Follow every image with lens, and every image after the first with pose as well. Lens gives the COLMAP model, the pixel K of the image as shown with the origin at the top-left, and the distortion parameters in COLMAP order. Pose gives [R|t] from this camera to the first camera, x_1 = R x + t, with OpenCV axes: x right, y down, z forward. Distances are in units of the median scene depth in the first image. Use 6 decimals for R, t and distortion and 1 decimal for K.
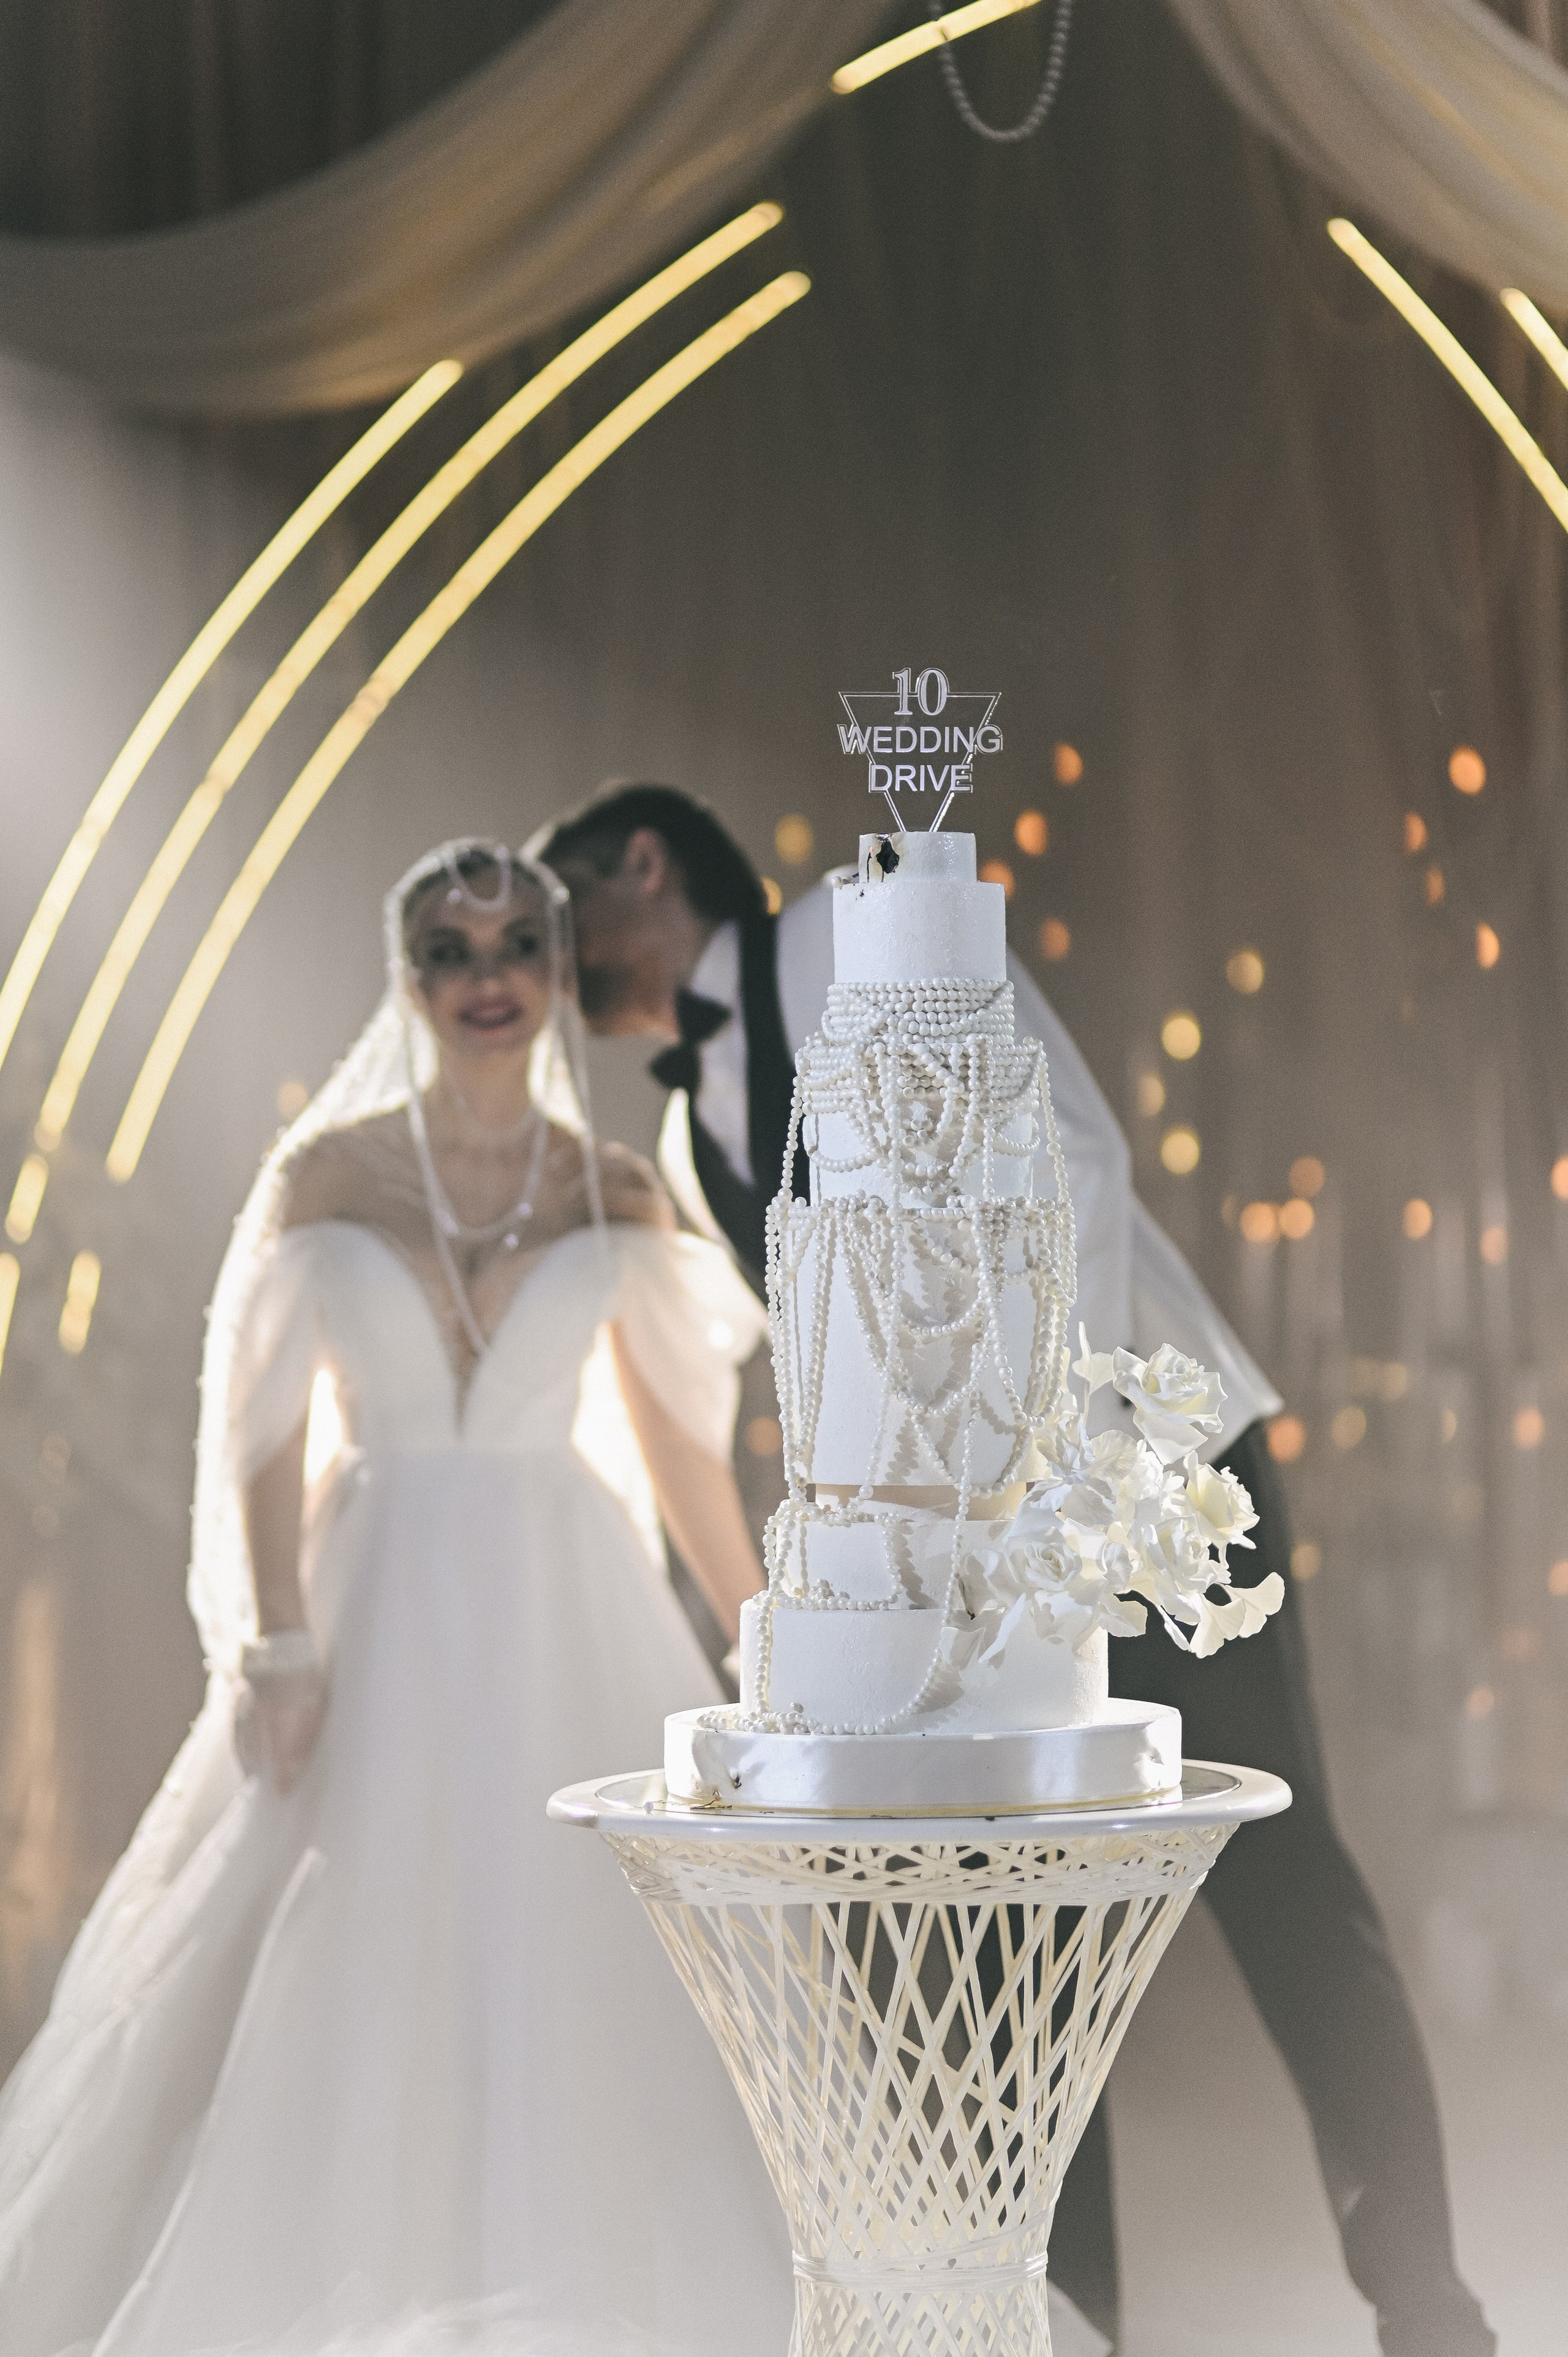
lens RADIAL K [[6261.5, 0, 778.5], [0, 6261.5, 1184.4], [0, 0, 1]] dist [0.033404, 0.000000]
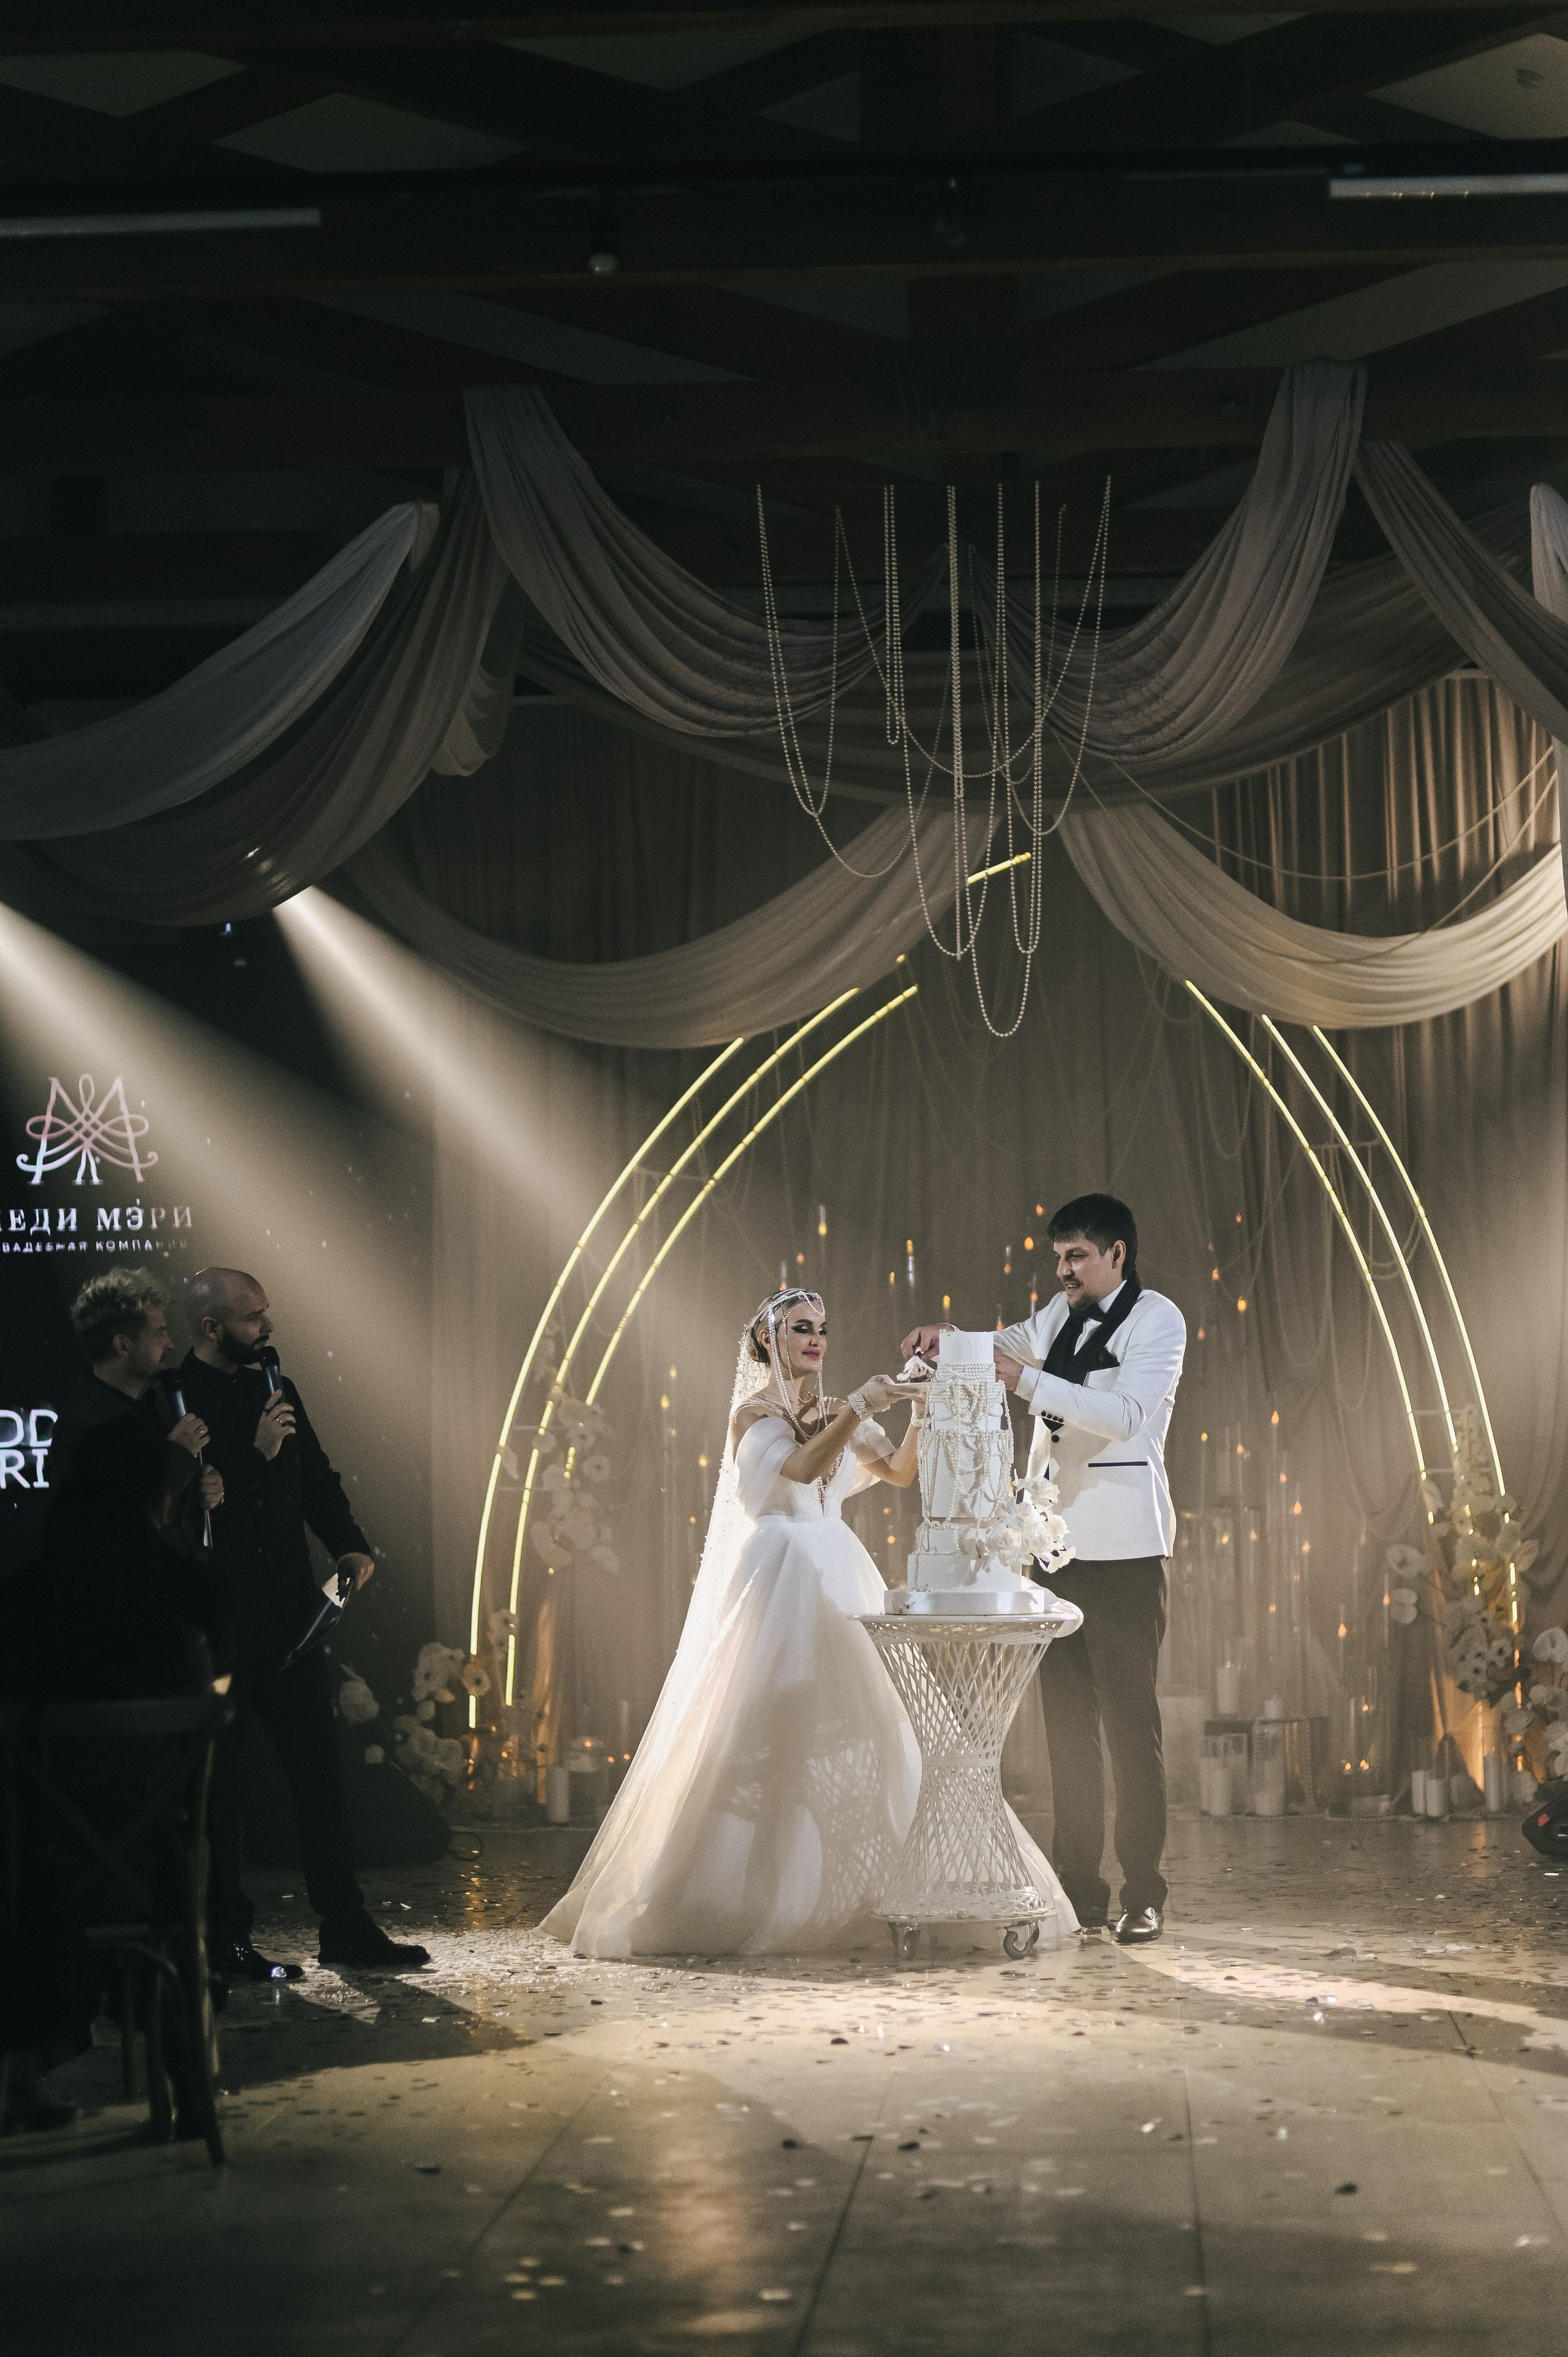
lens RADIAL K [[6262.4, 0, 708.6], [0, 6262.4, 1237.8], [0, 0, 1]] dist [0.033404, 0.000000]
pose [[0.999695, 0.015438, -0.019285, -0.049818], [-0.015905, 0.999578, -0.024297, -0.016178], [0.018902, 0.024596, 0.999519, -2.251171]]
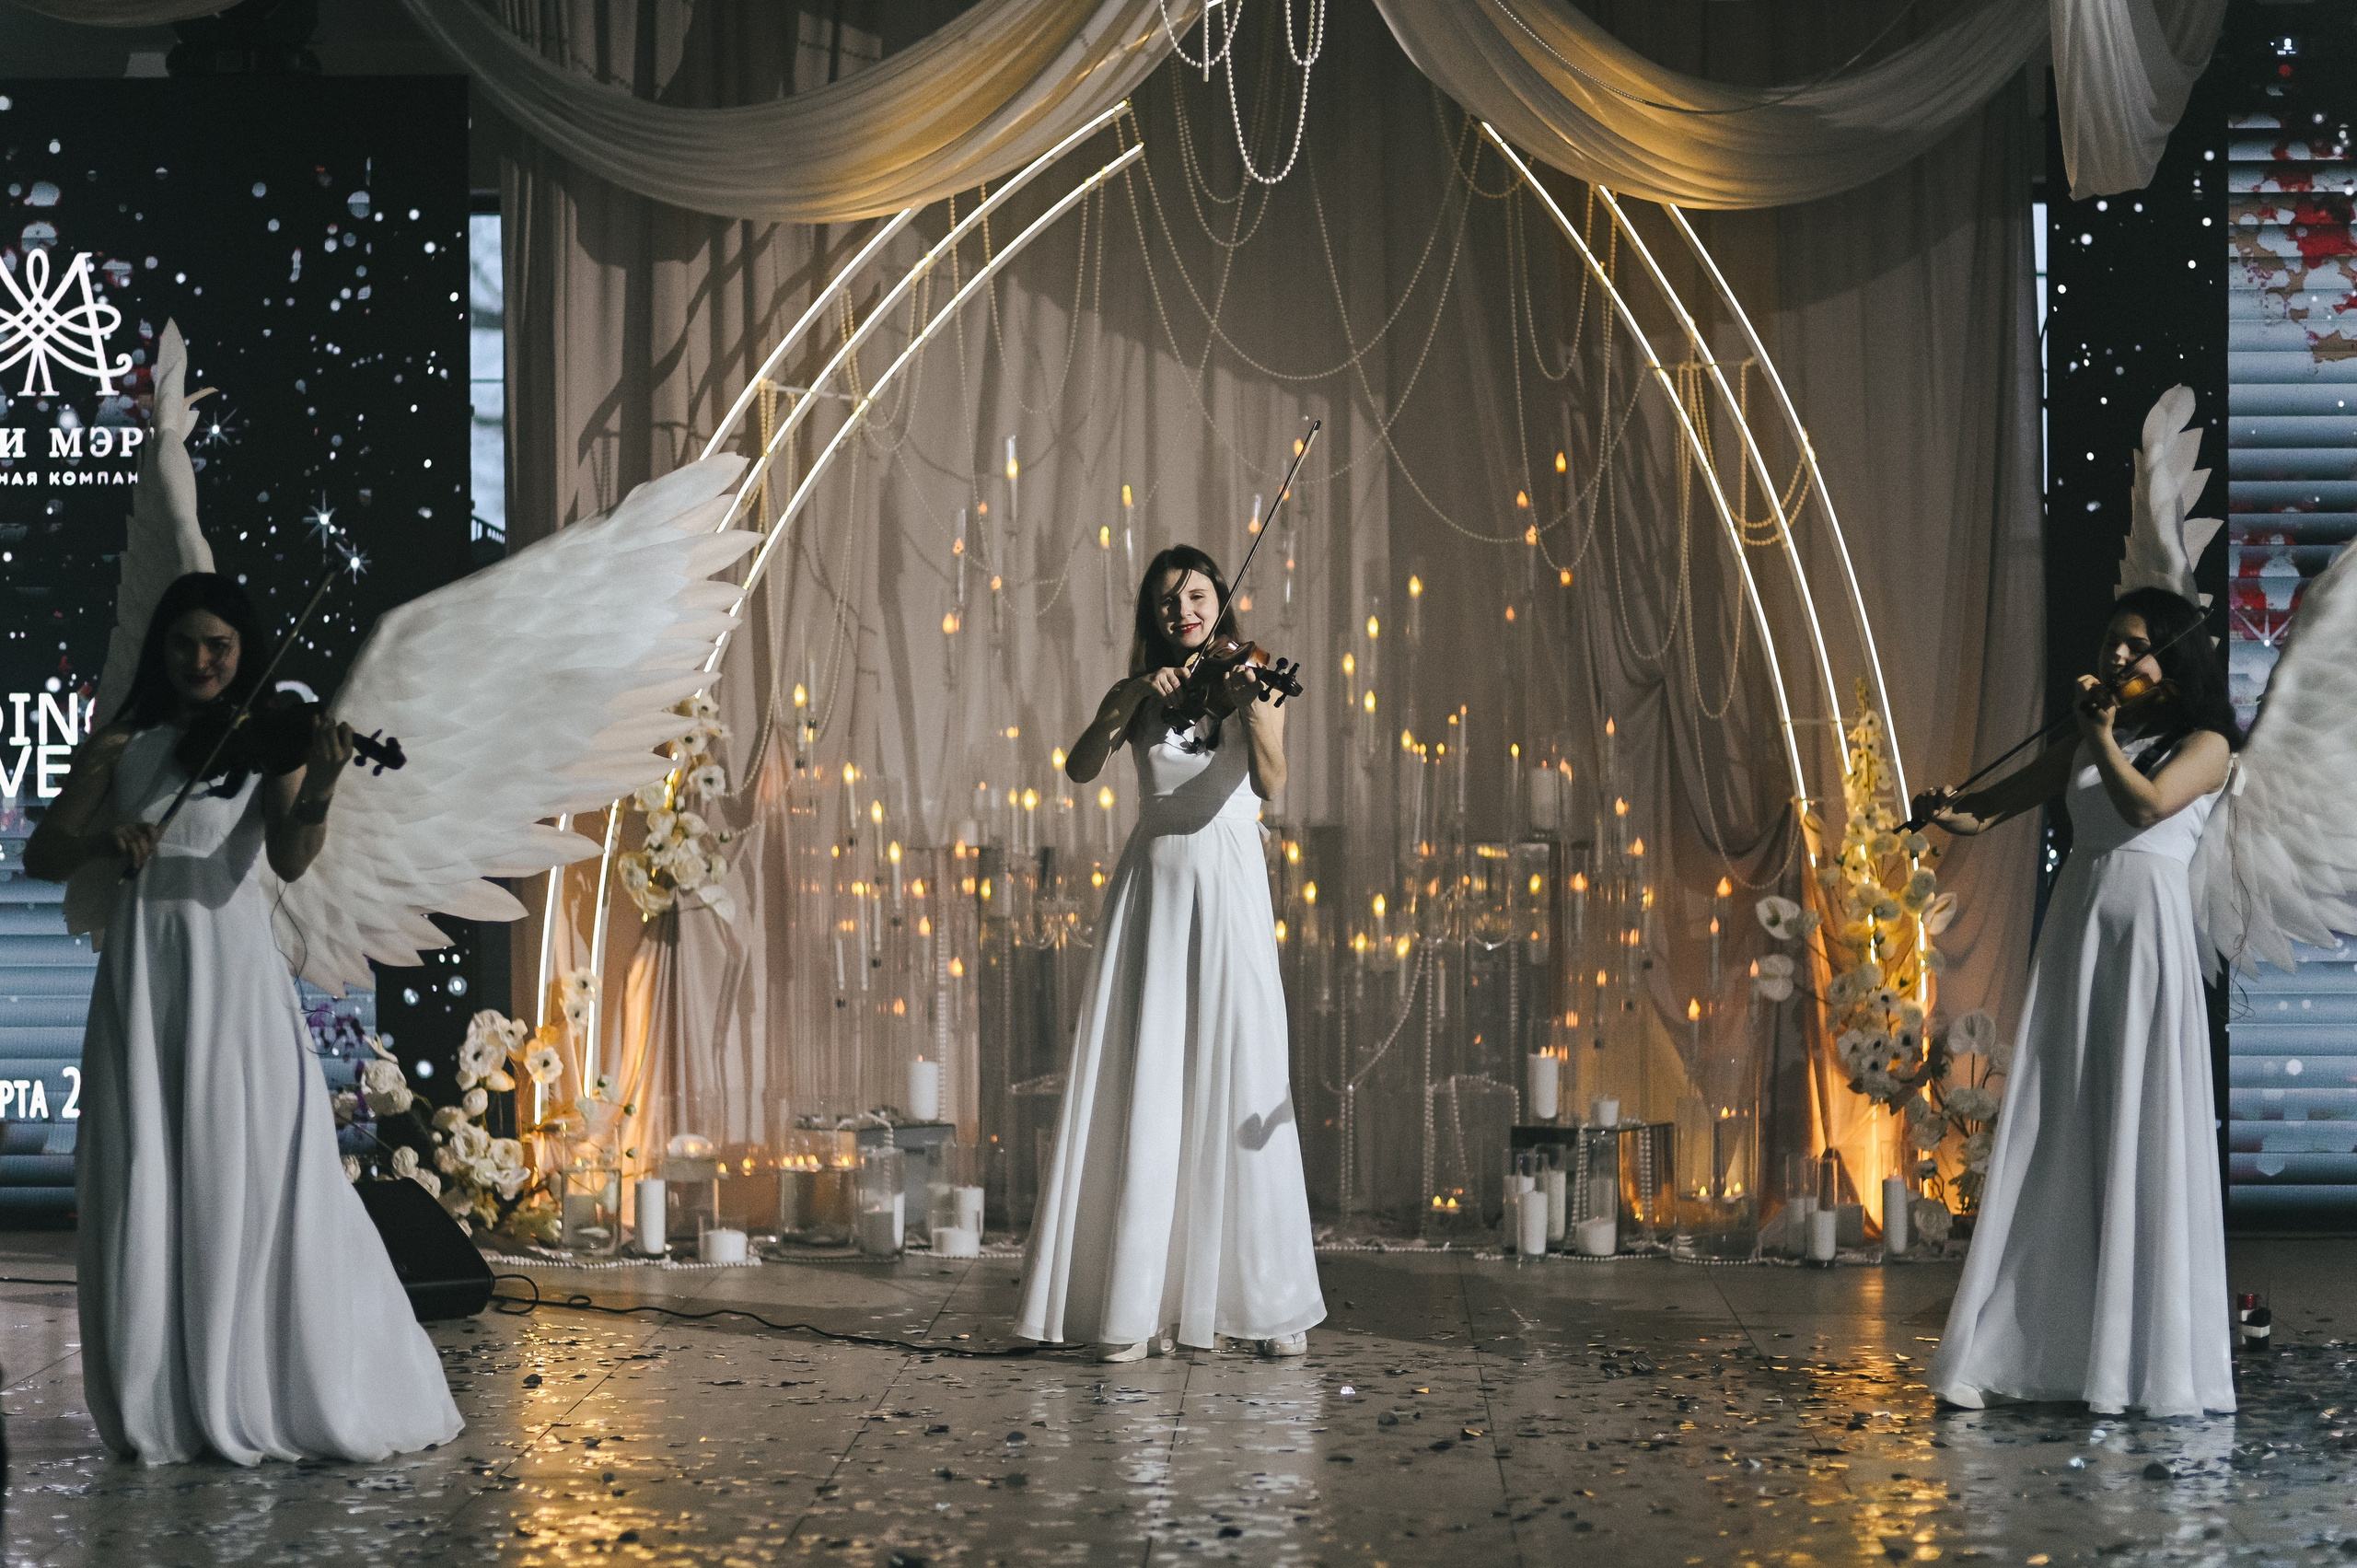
lens RADIAL K [[6262.6, 0, 1082.7], [0, 6262.6, 784.2], [0, 0, 1]] dist [0.033404, 0.000000]
pose [[0.999546, 0.028529, 0.009659, -0.044922], [-0.028675, 0.999471, 0.015340, -0.015243], [-0.009216, -0.015610, 0.999836, -1.177695]]
